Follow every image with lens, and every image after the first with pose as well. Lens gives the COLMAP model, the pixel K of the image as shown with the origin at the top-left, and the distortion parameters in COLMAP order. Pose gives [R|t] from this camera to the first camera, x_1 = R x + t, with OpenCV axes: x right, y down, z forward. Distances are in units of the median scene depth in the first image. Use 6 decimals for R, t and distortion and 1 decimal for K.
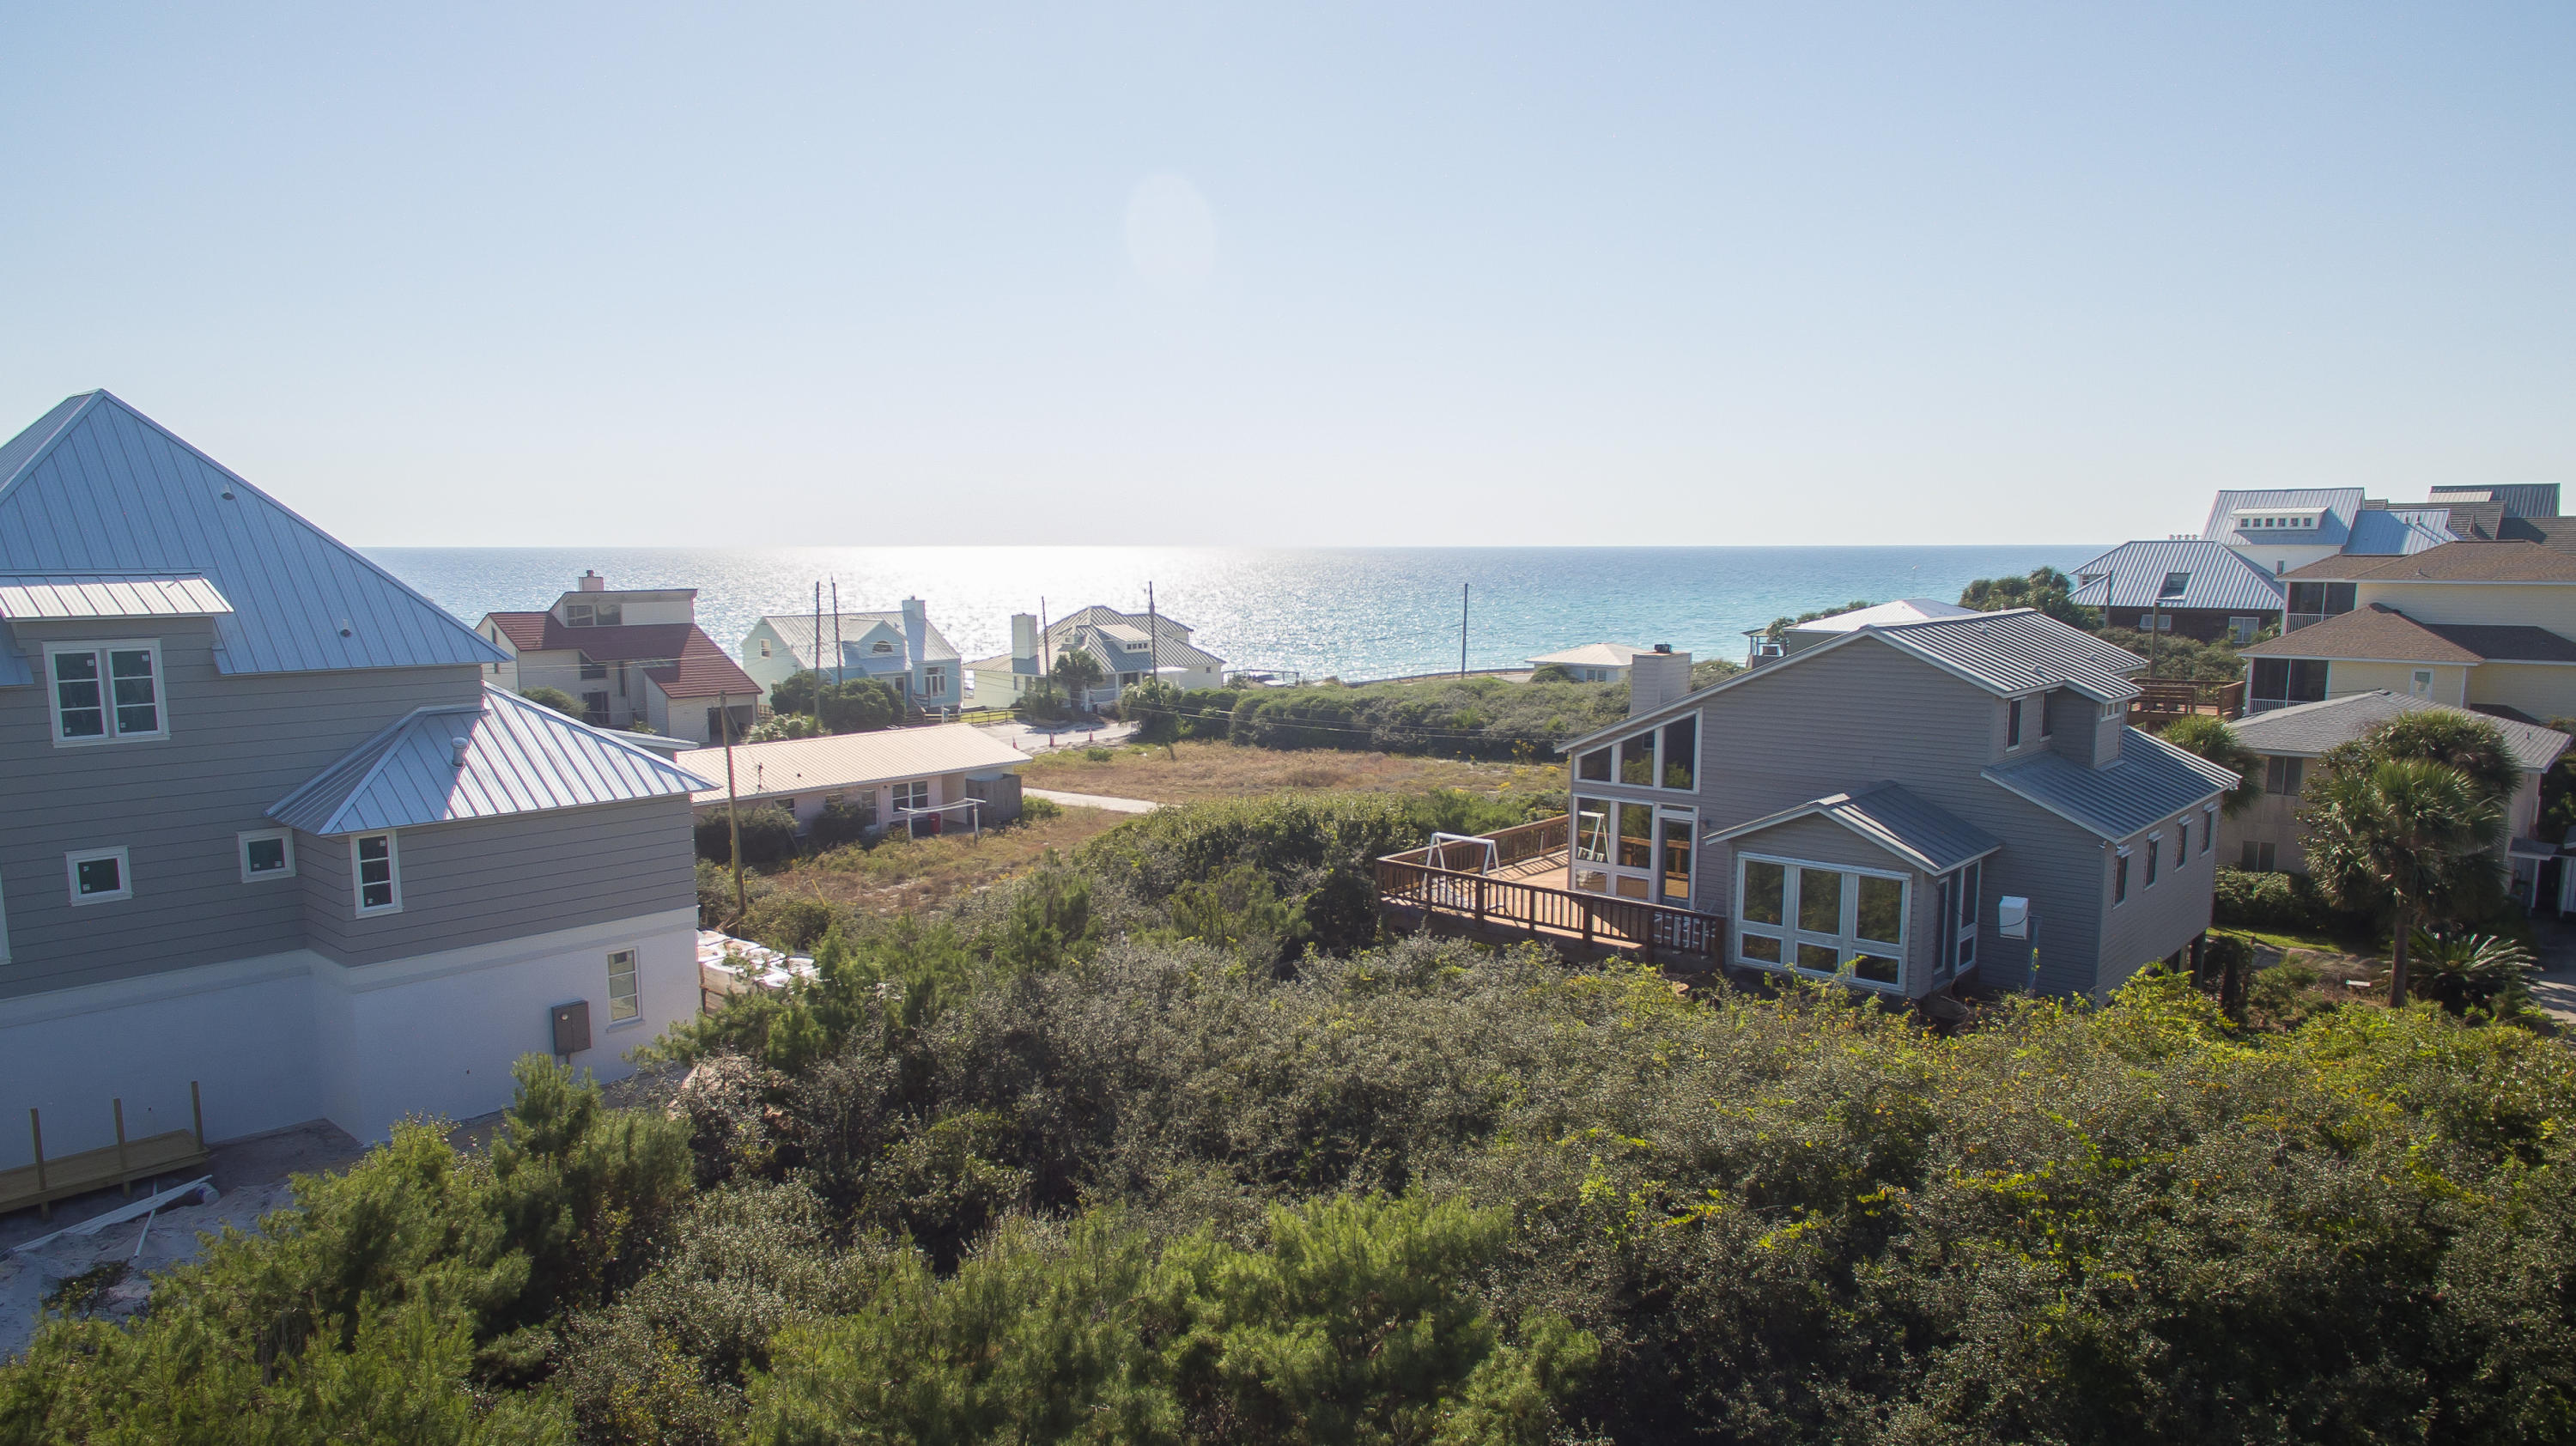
lens RADIAL K [[1588.9, 0, 1284.8], [0, 1588.9, 773.3], [0, 0, 1]] dist [0.011663, -0.002105]
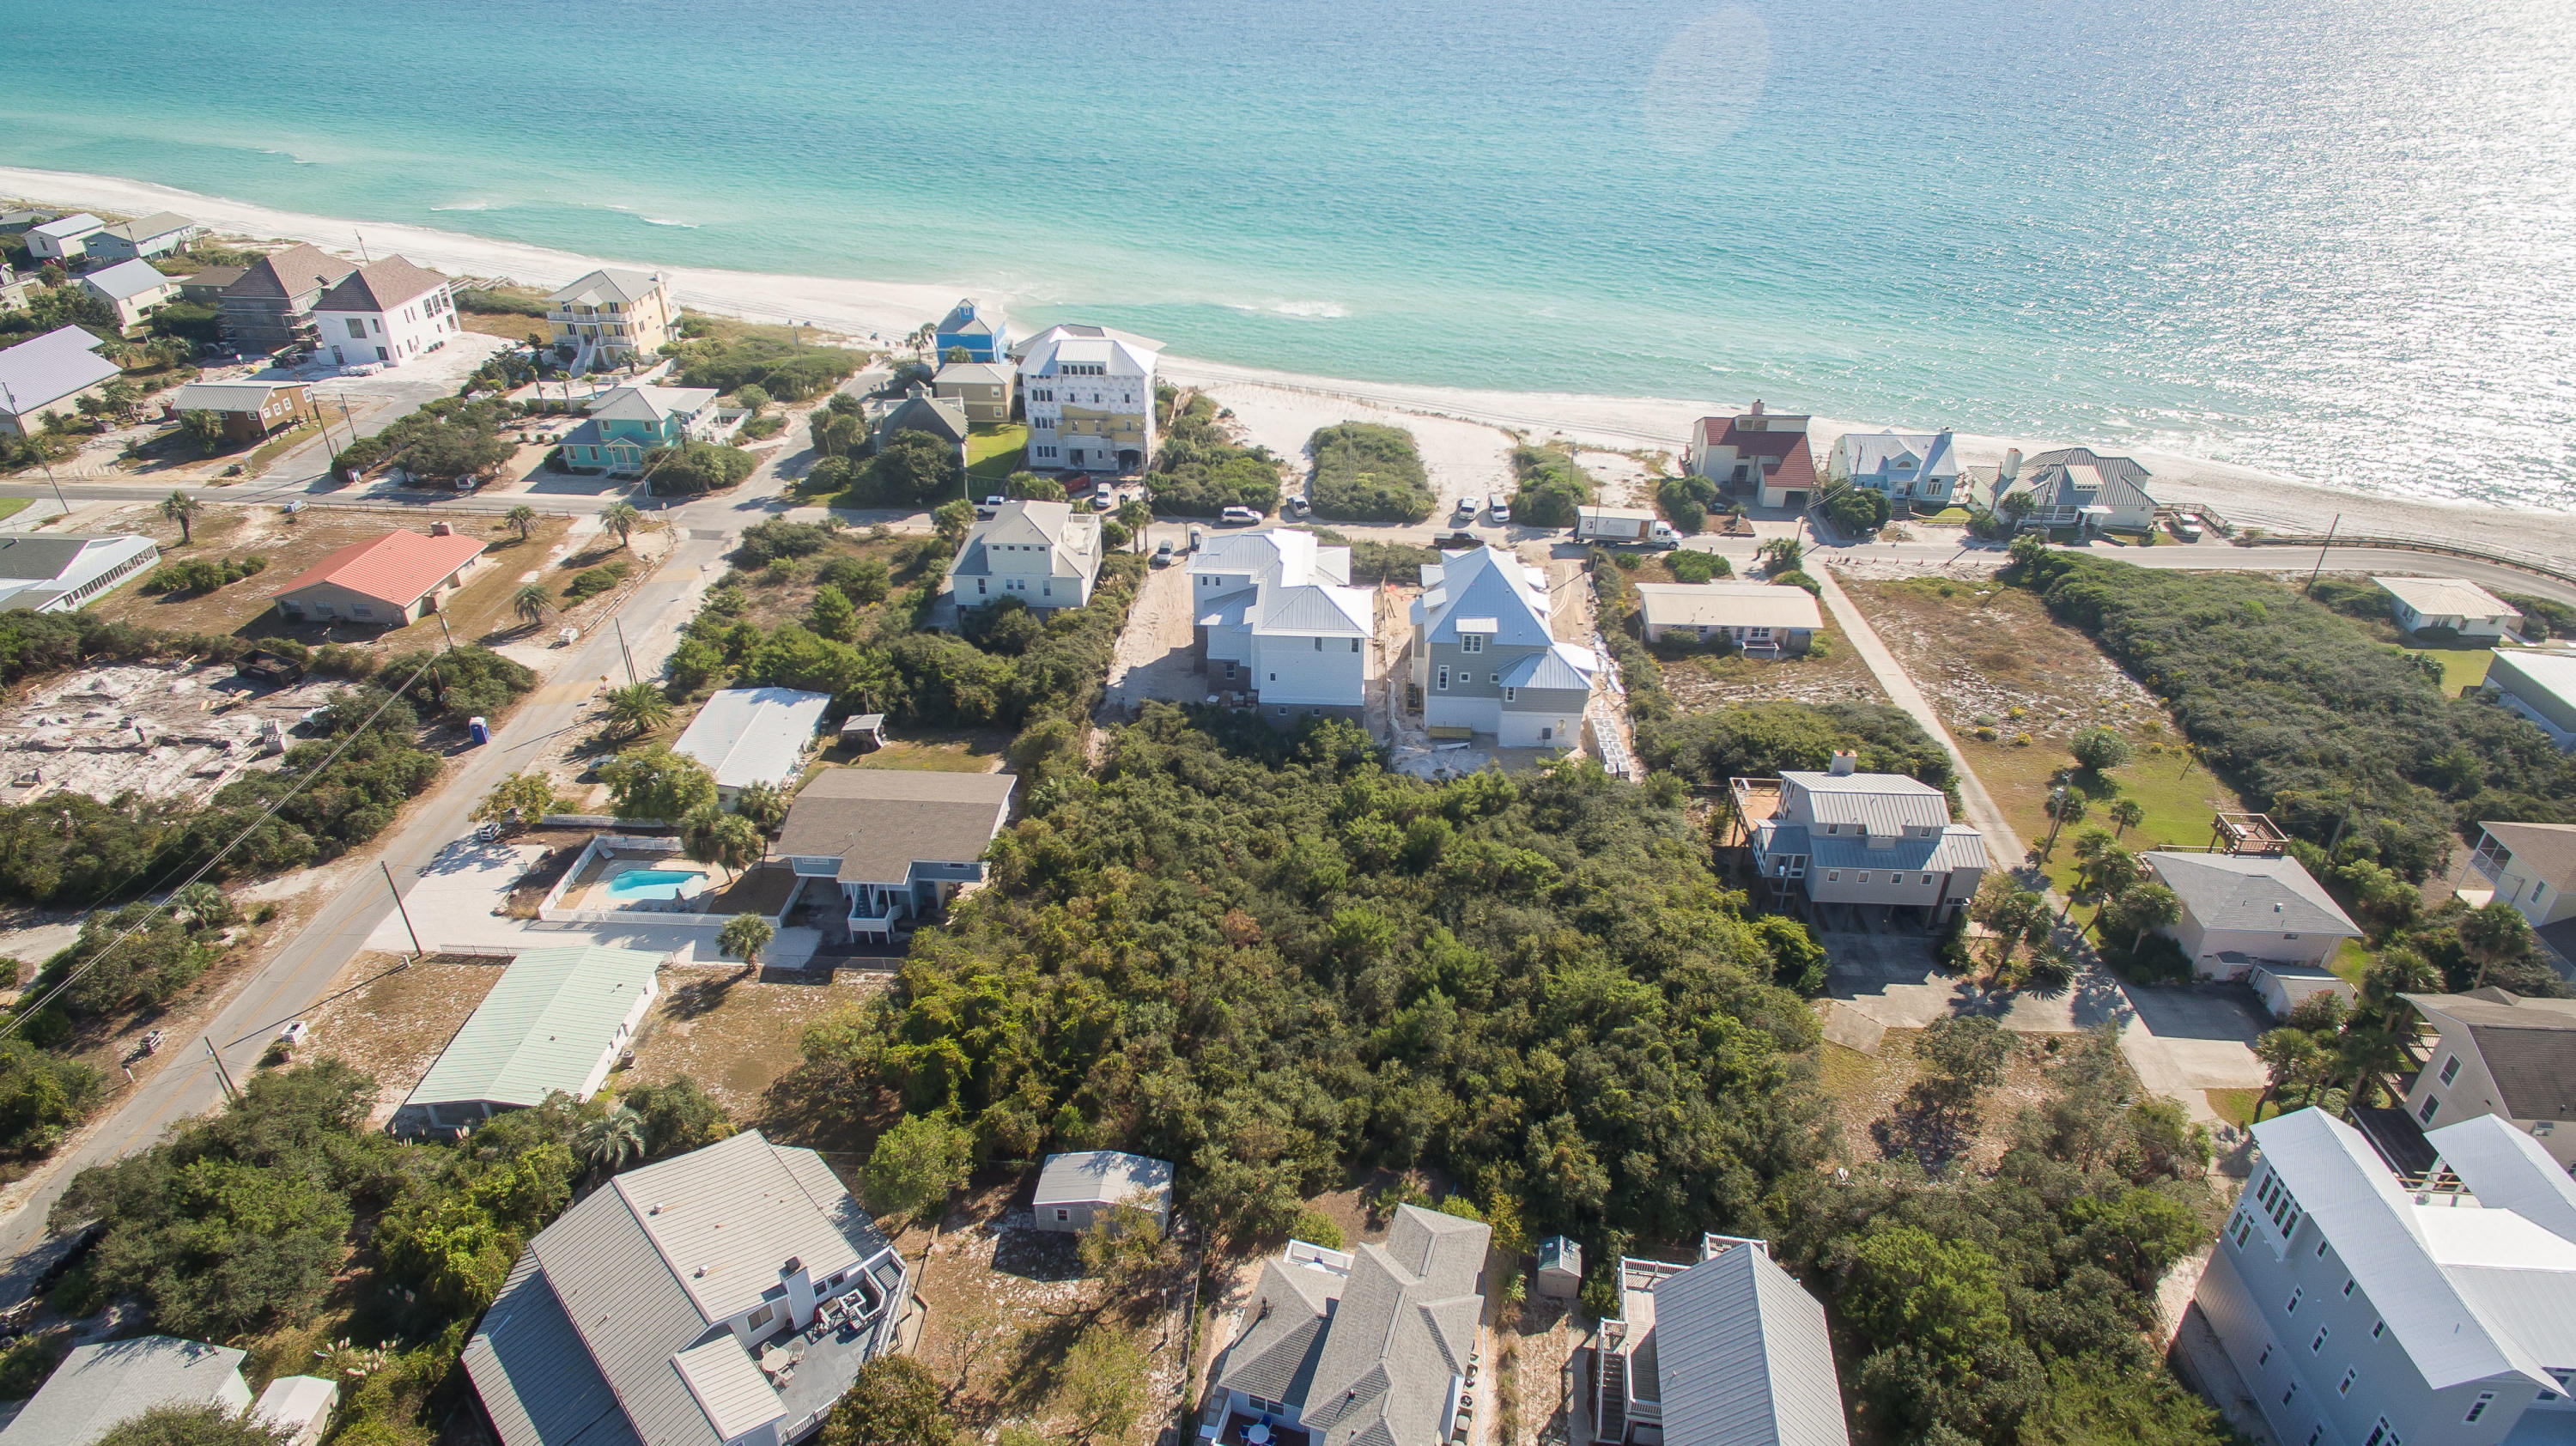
lens RADIAL K [[1476.1, 0, 1282.8], [0, 1476.1, 717.4], [0, 0, 1]] dist [0.014073, -0.004003]
pose [[0.628904, 0.398648, -0.667503, 1.354441], [-0.116727, 0.897225, 0.425866, -1.164126], [0.768671, -0.189913, 0.610801, -1.518200]]
